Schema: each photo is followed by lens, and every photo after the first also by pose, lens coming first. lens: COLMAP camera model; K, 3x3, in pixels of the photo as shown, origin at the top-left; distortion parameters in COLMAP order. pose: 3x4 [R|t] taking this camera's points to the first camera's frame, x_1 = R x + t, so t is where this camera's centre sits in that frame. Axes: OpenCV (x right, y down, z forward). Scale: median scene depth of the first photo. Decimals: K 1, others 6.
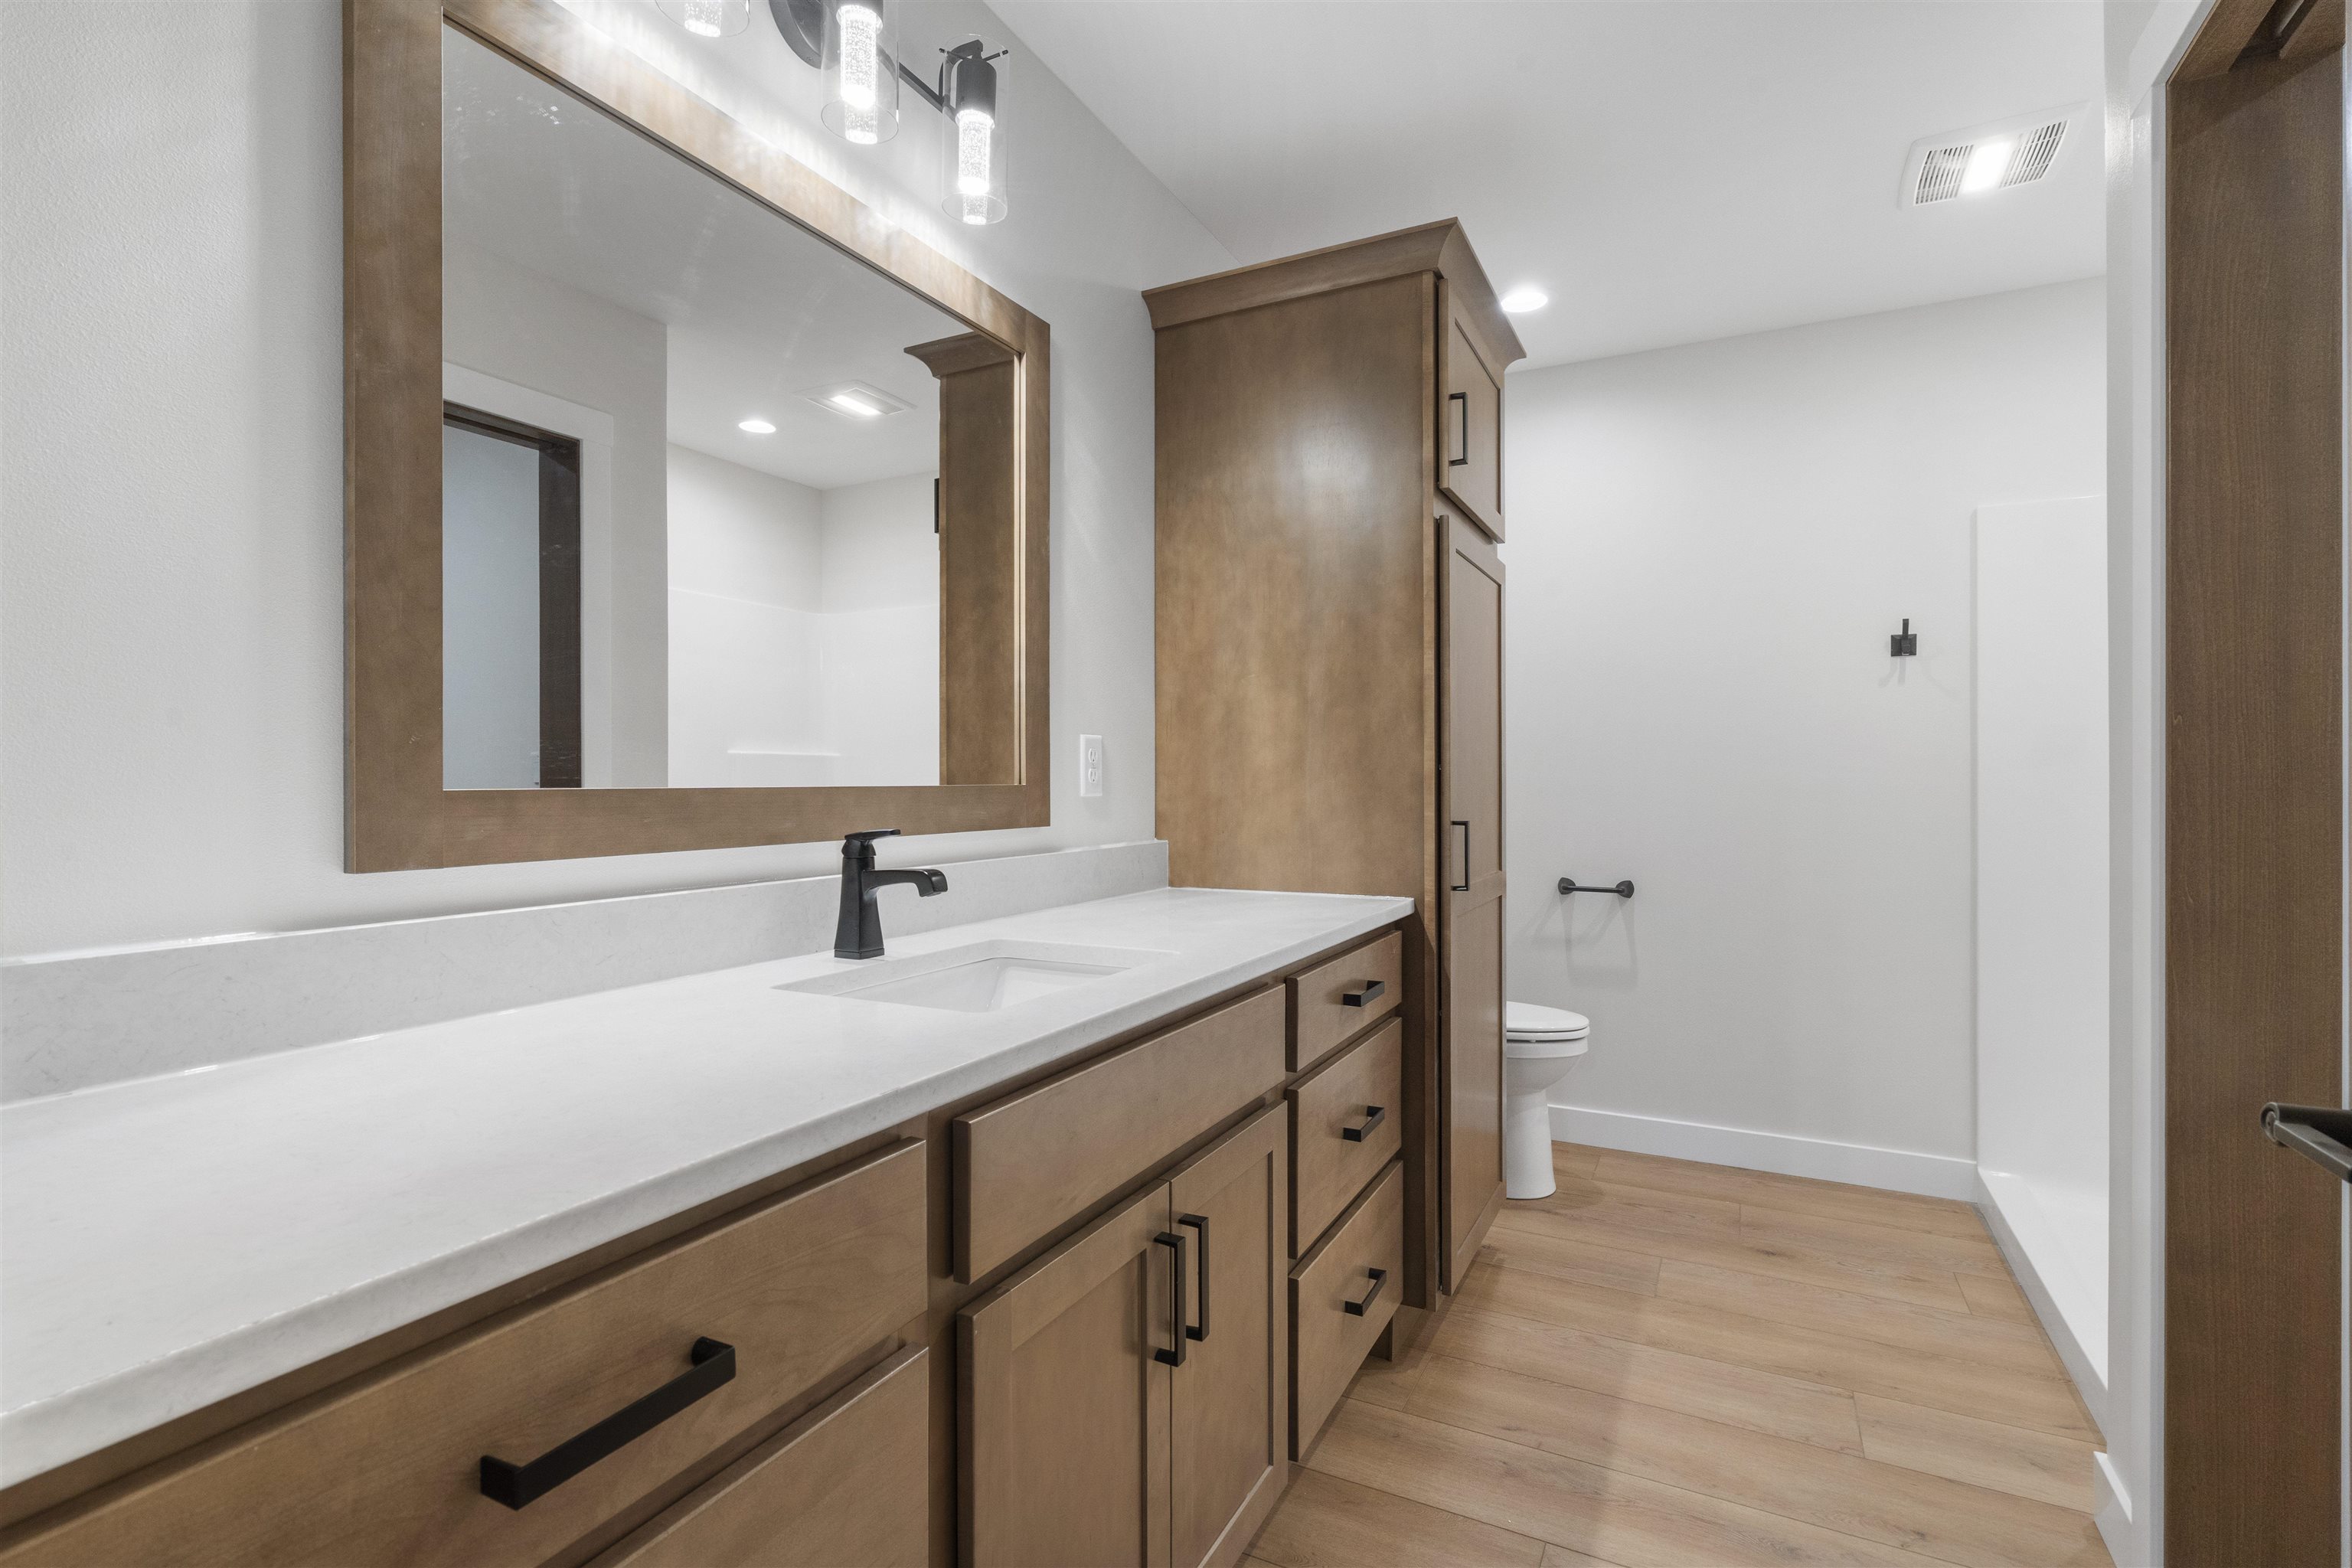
lens RADIAL K [[1105.0, 0, 1176.0], [0, 1105.0, 784.0], [0, 0, 1]] dist [0.034593, 0.000371]
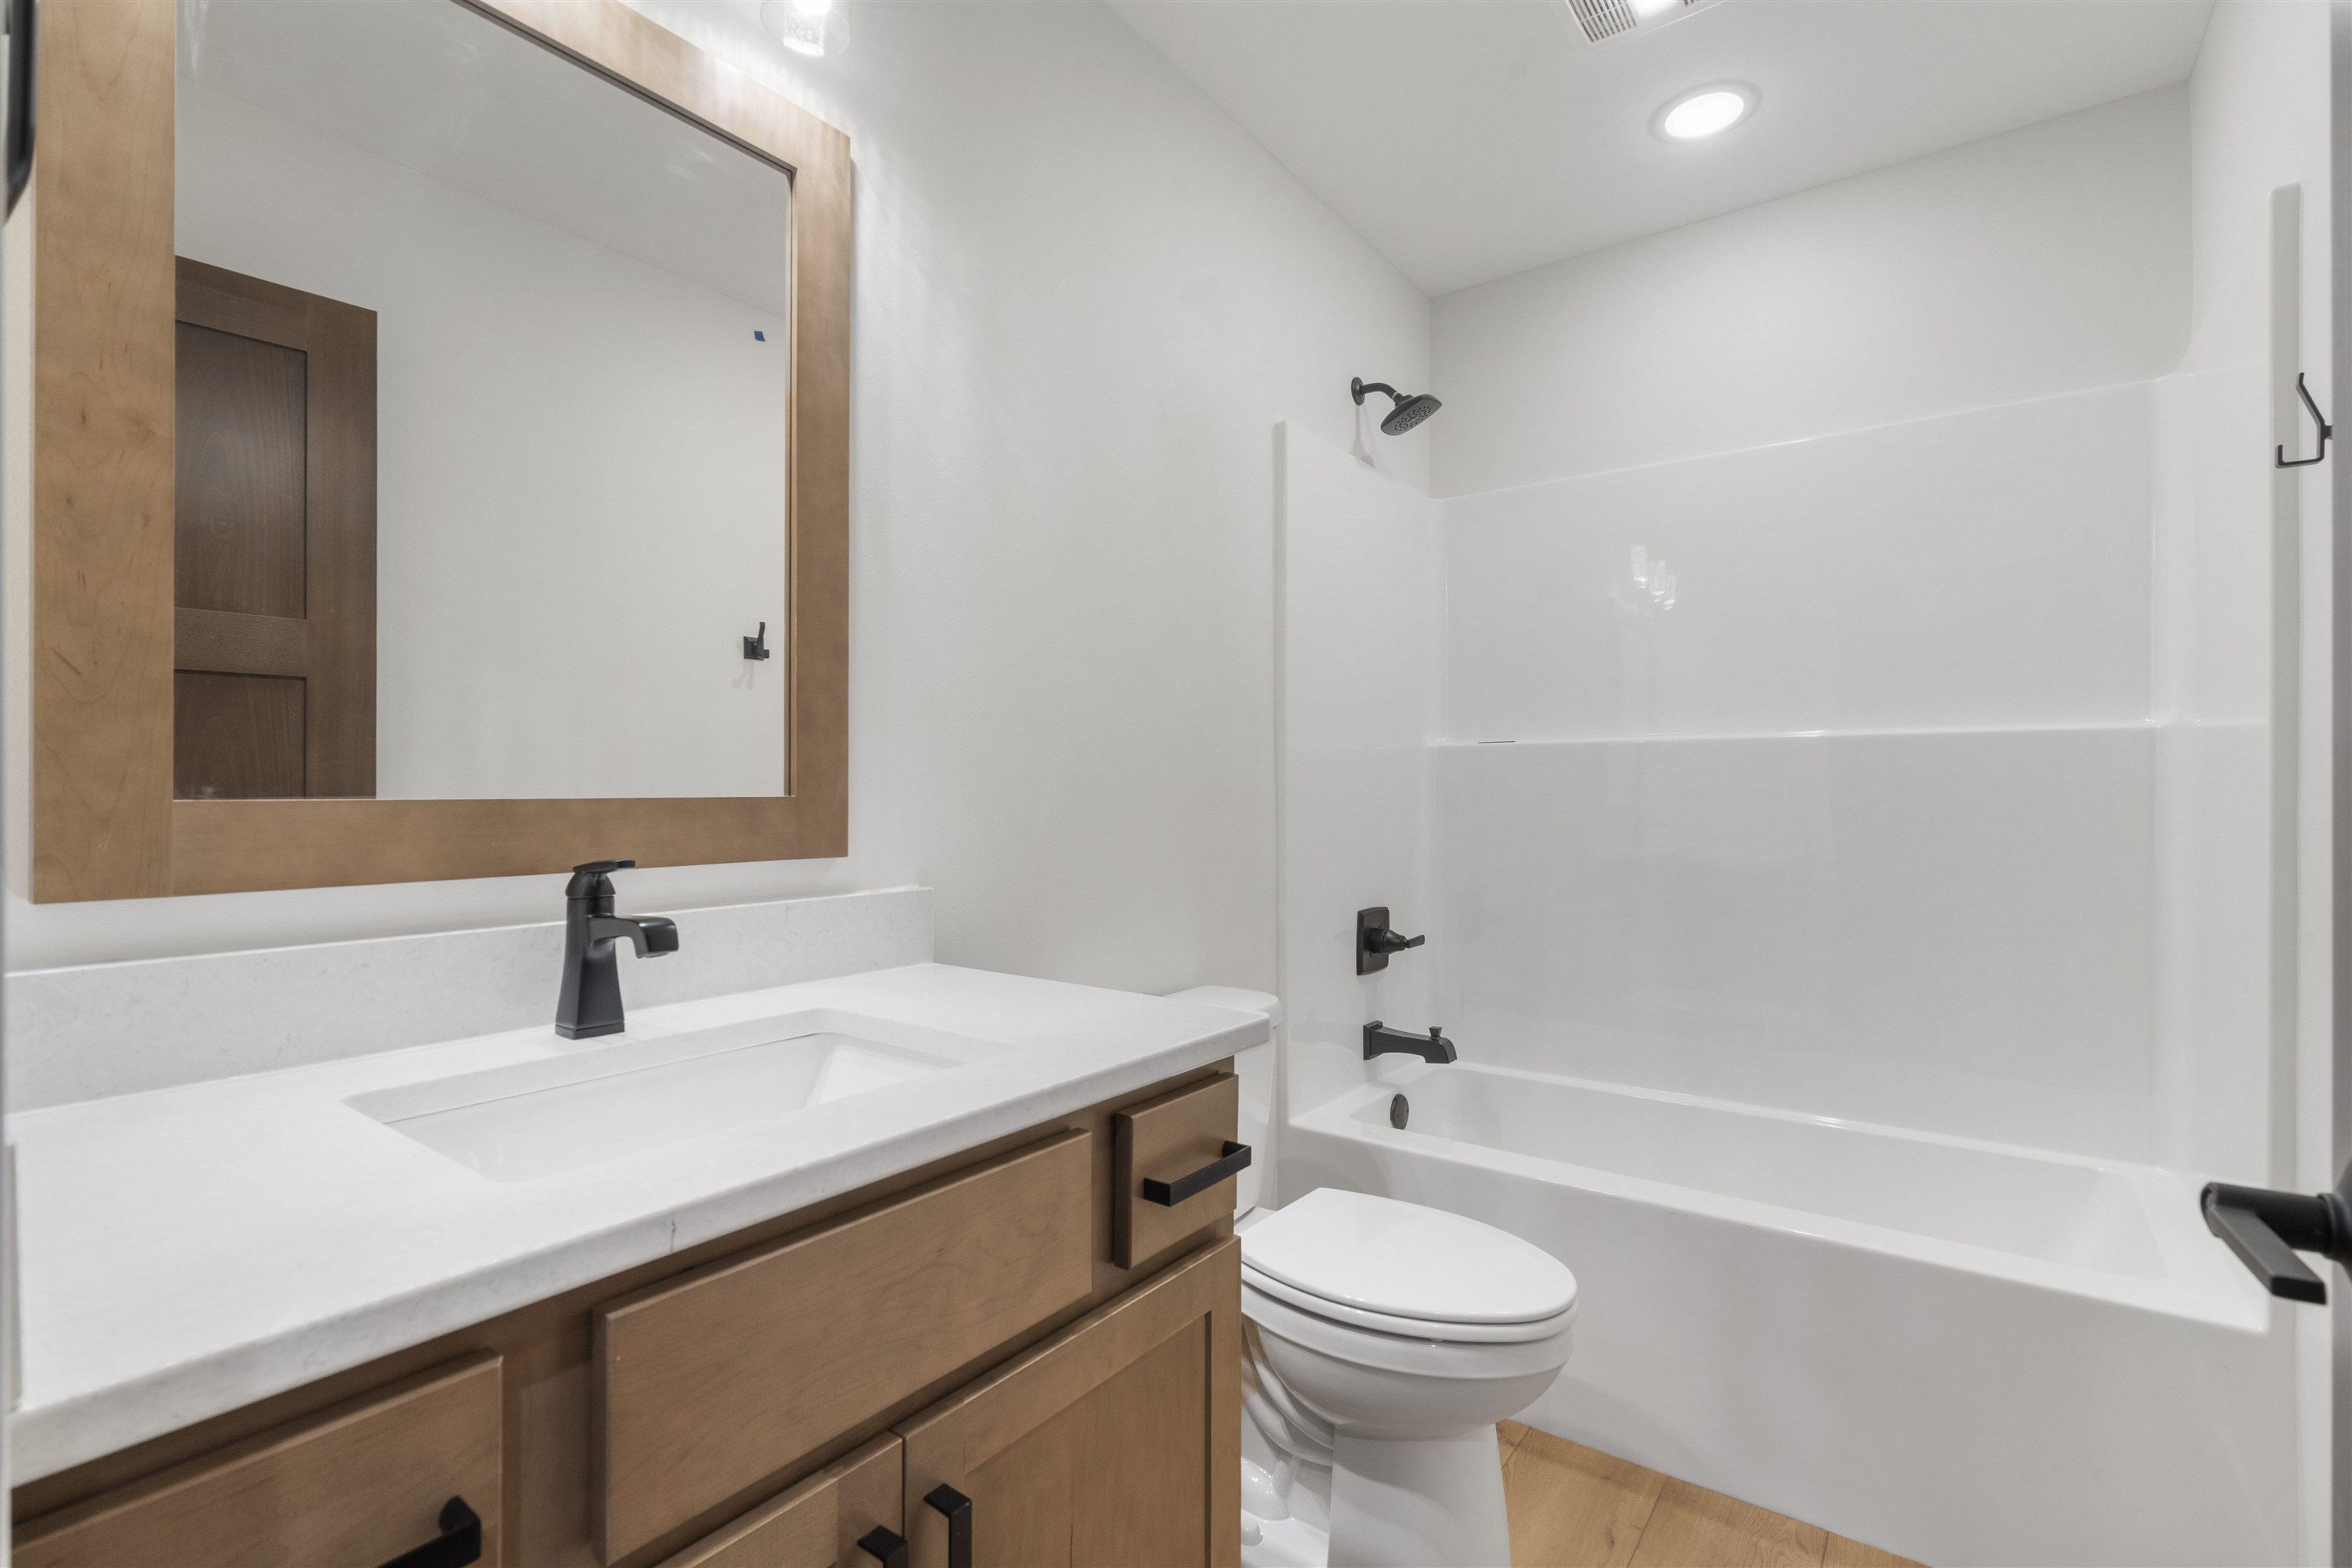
lens RADIAL K [[1061.0, 0, 1178.9], [0, 1061.0, 802.3], [0, 0, 1]] dist [-0.003263, 0.000601]
pose [[0.987423, 0.005499, -0.158003, 0.200335], [-0.004090, 0.999949, 0.009237, -0.003408], [0.158046, -0.008475, 0.987395, 0.376589]]
